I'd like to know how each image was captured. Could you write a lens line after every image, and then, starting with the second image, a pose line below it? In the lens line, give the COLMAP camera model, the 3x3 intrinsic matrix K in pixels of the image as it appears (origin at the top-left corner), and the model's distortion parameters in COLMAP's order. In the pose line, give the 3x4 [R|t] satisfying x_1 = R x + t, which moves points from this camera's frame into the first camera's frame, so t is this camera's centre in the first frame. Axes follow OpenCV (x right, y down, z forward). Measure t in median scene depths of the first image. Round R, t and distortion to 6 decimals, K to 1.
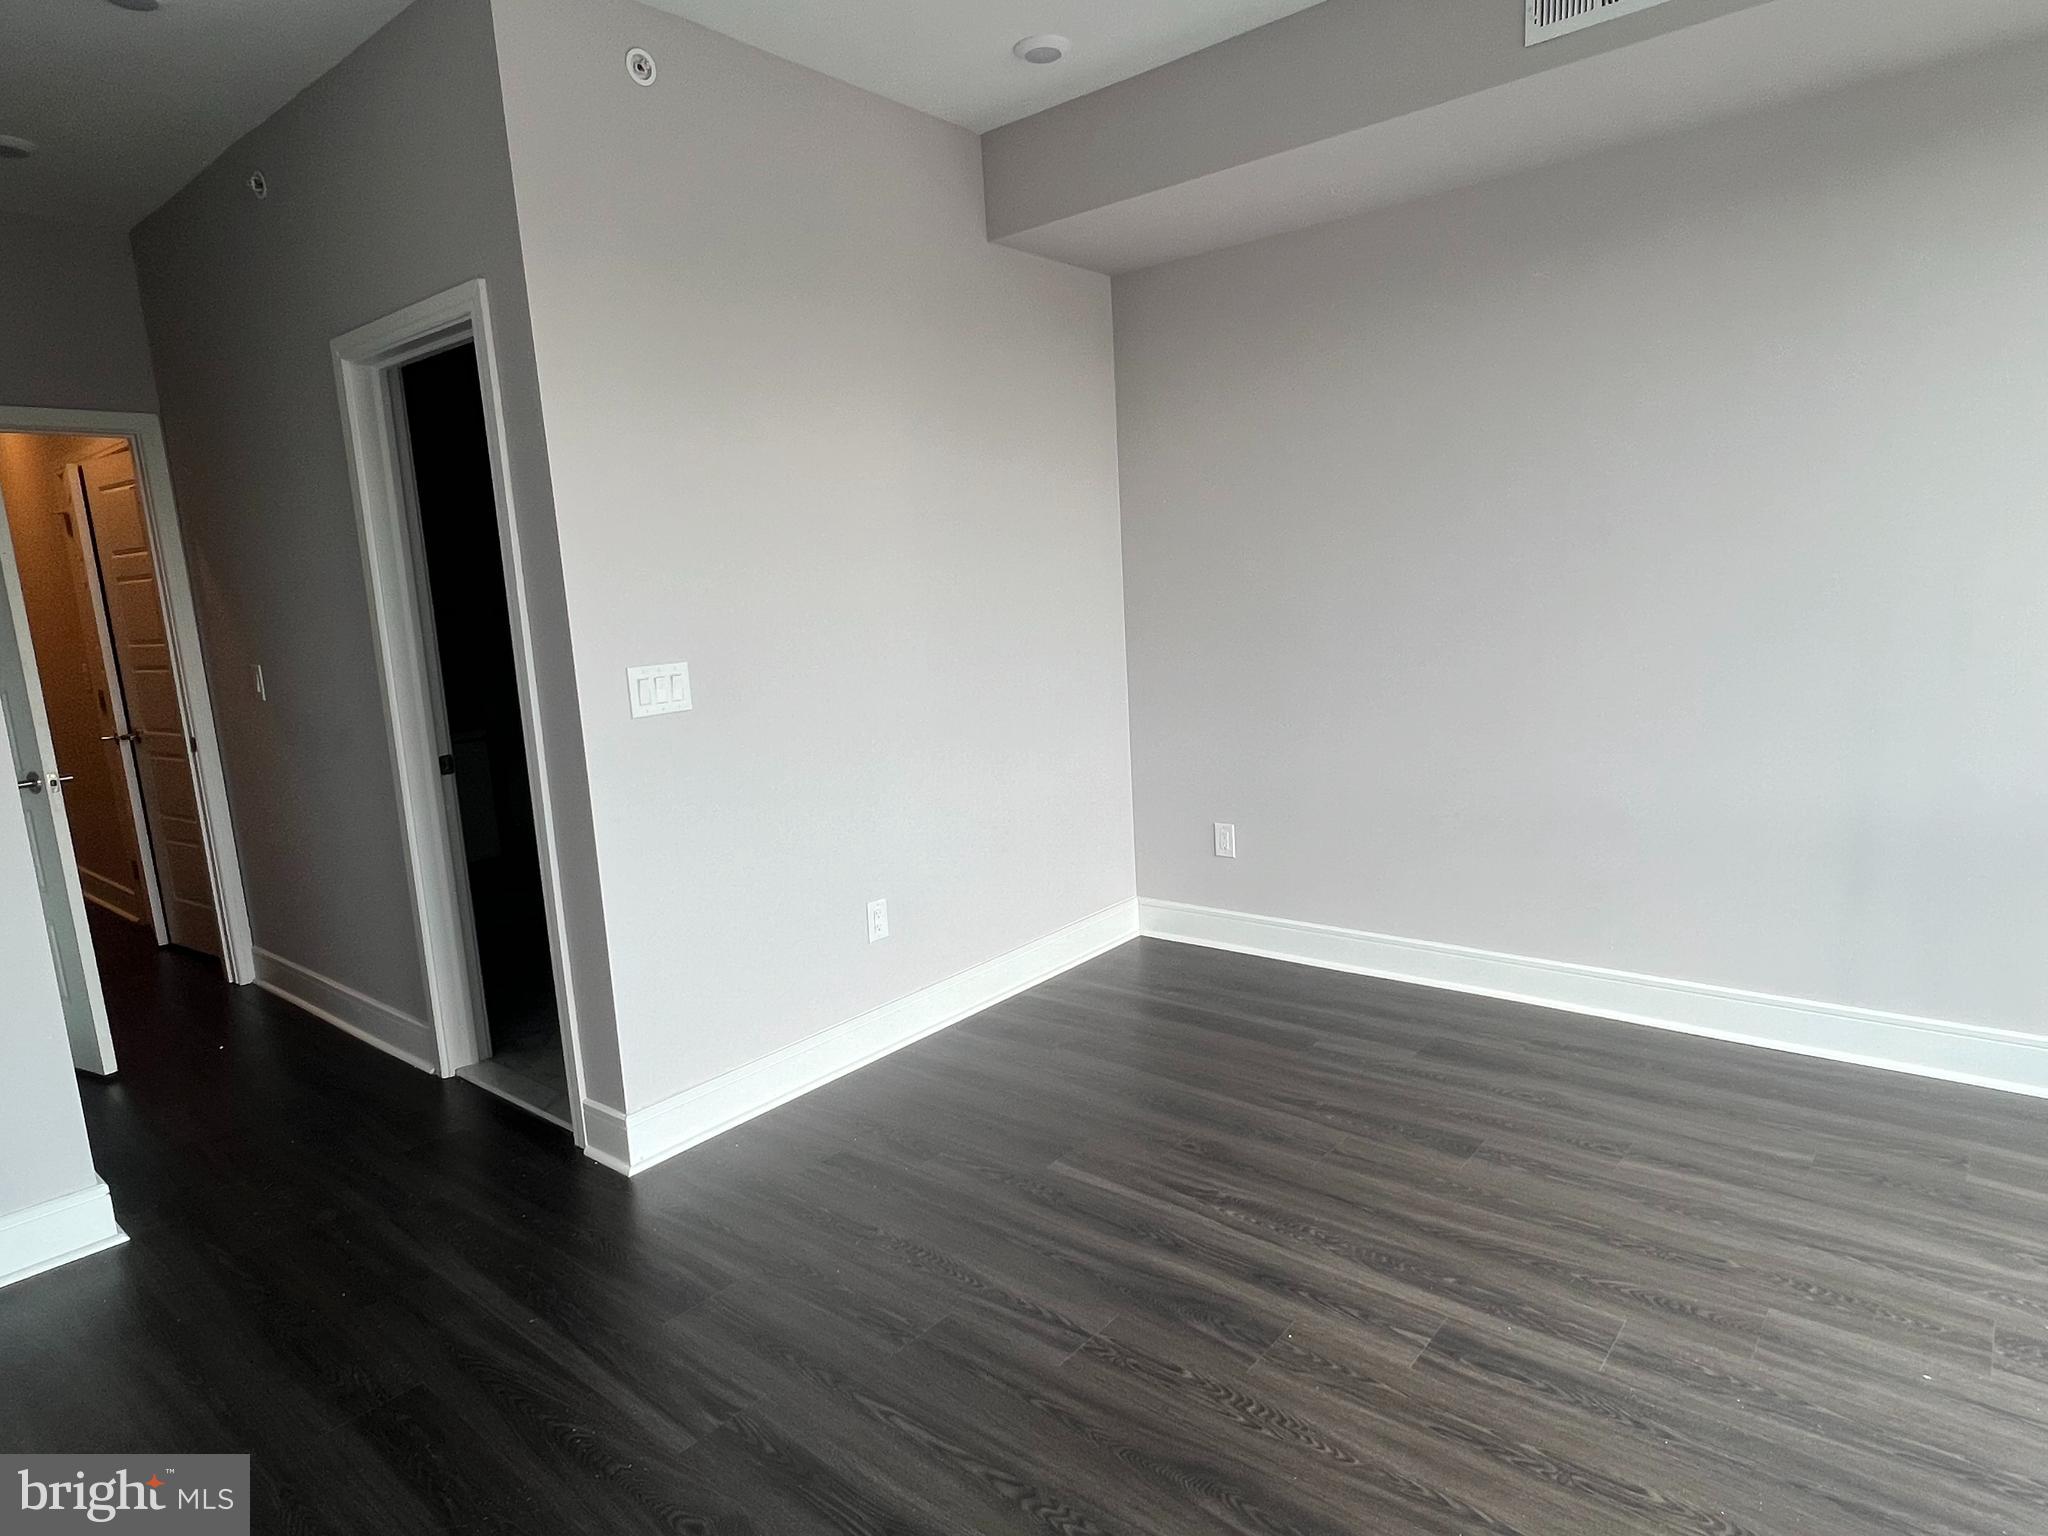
lens RADIAL K [[1171.4, 0, 1023.7], [0, 1171.4, 764.3], [0, 0, 1]] dist [-0.000509, 0.002597]
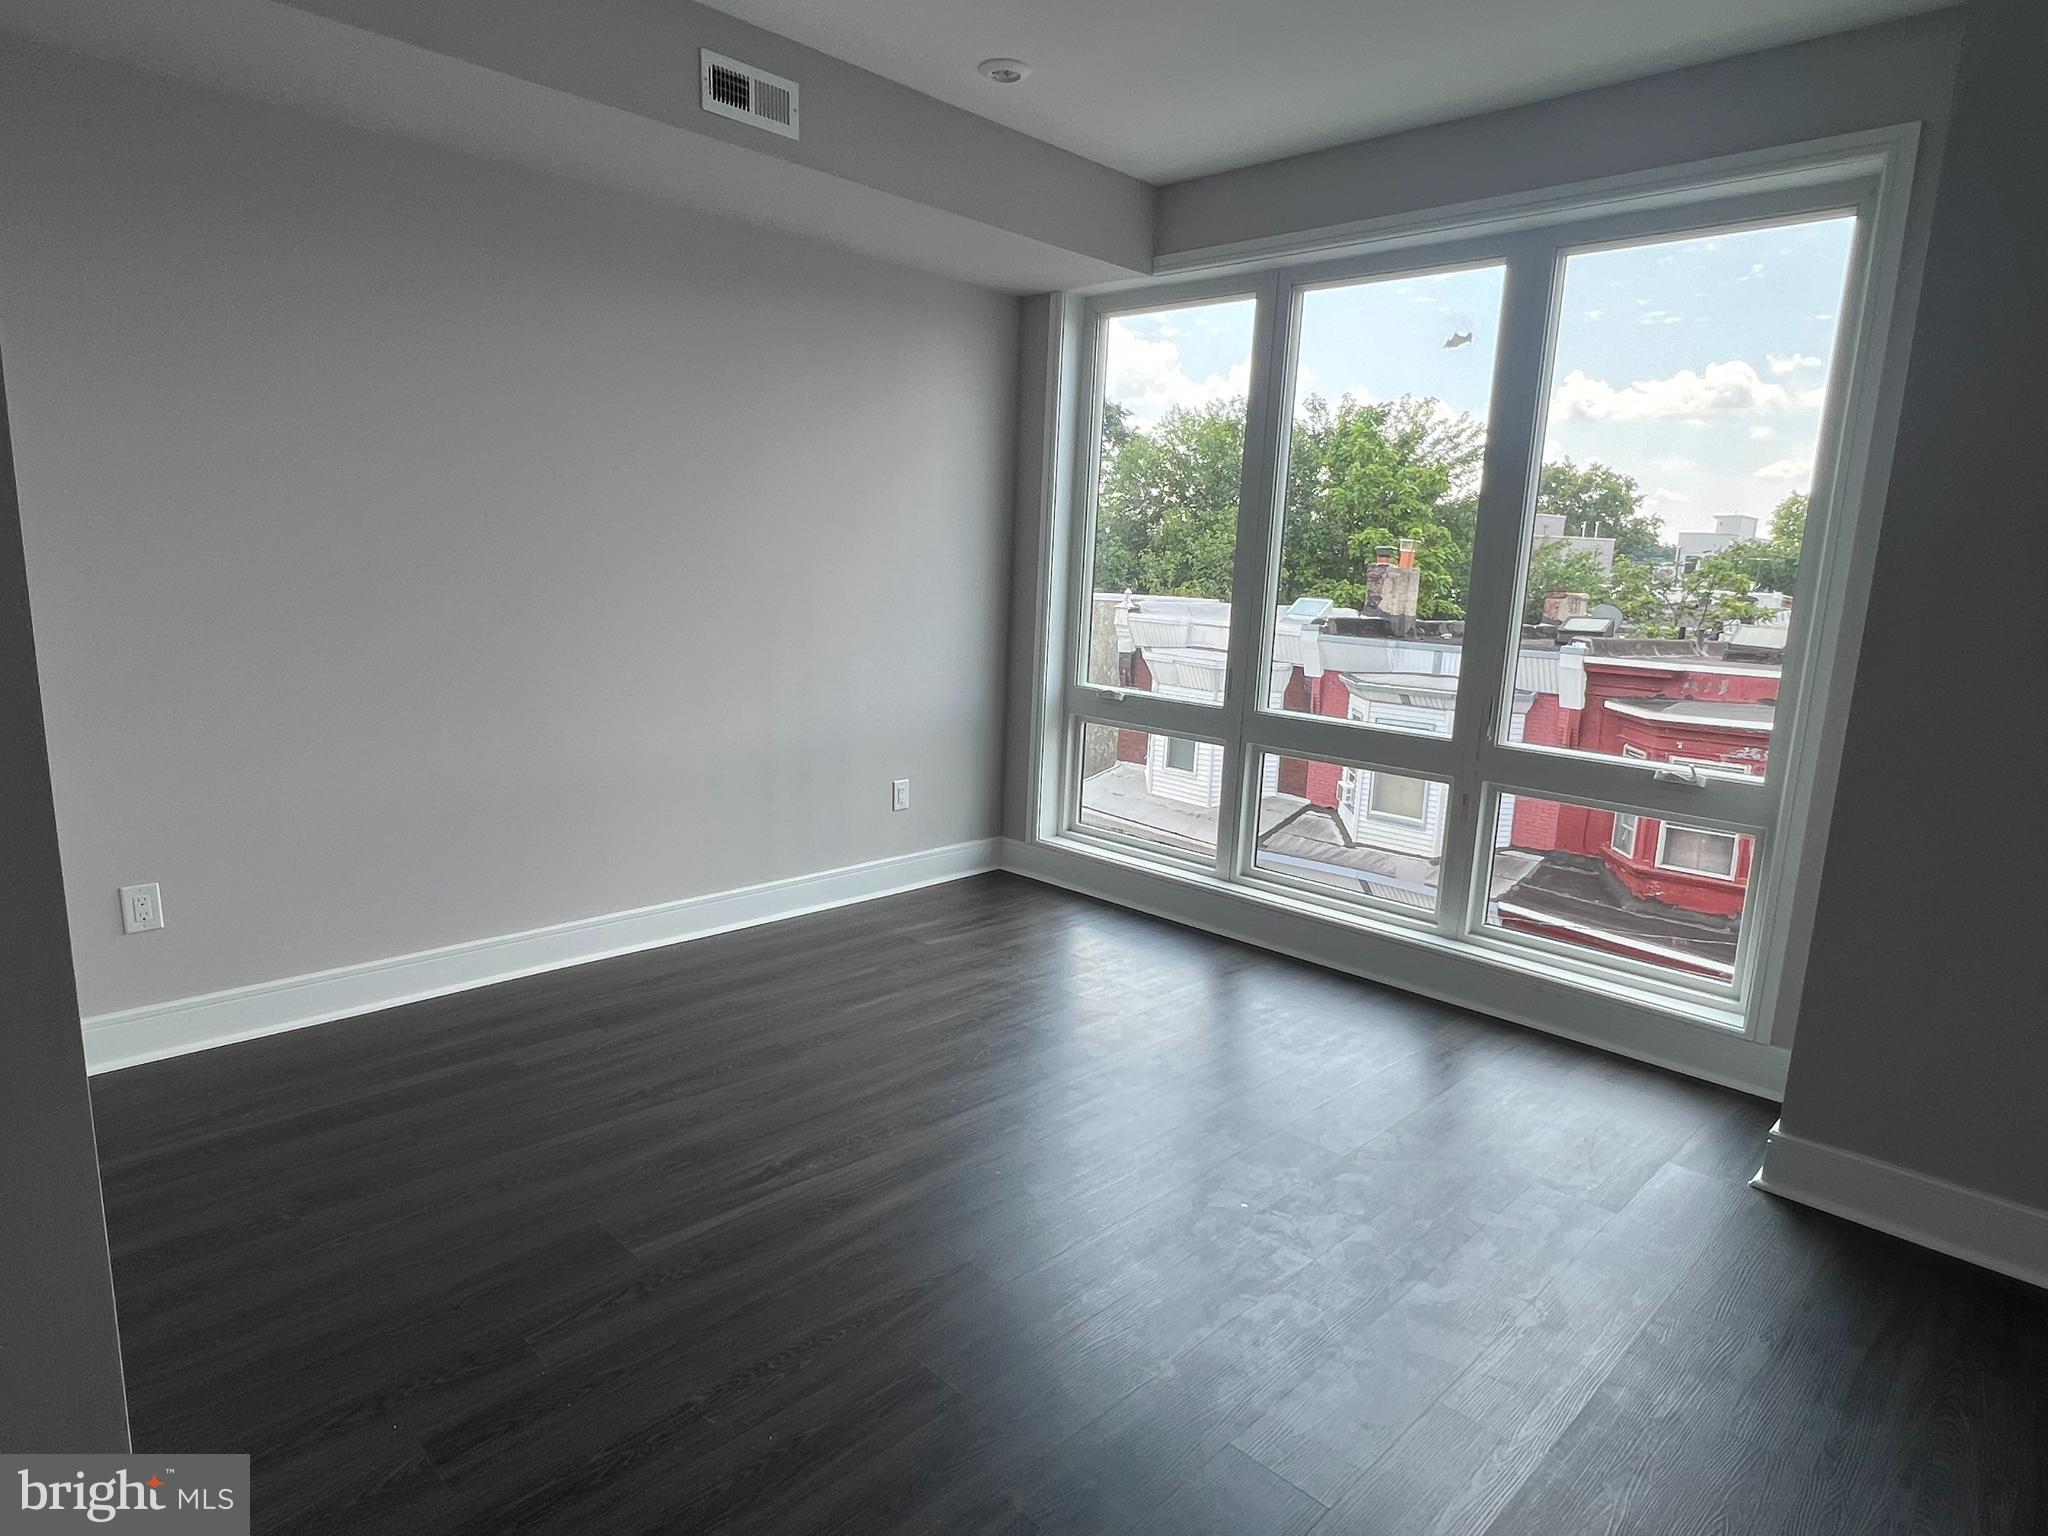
lens RADIAL K [[1171.4, 0, 1025.2], [0, 1171.4, 755.2], [0, 0, 1]] dist [-0.000509, 0.002597]
pose [[0.088011, -0.109651, 0.990066, -0.677027], [0.114783, 0.988419, 0.099265, -0.051113], [-0.989484, 0.104906, 0.099577, 0.565398]]
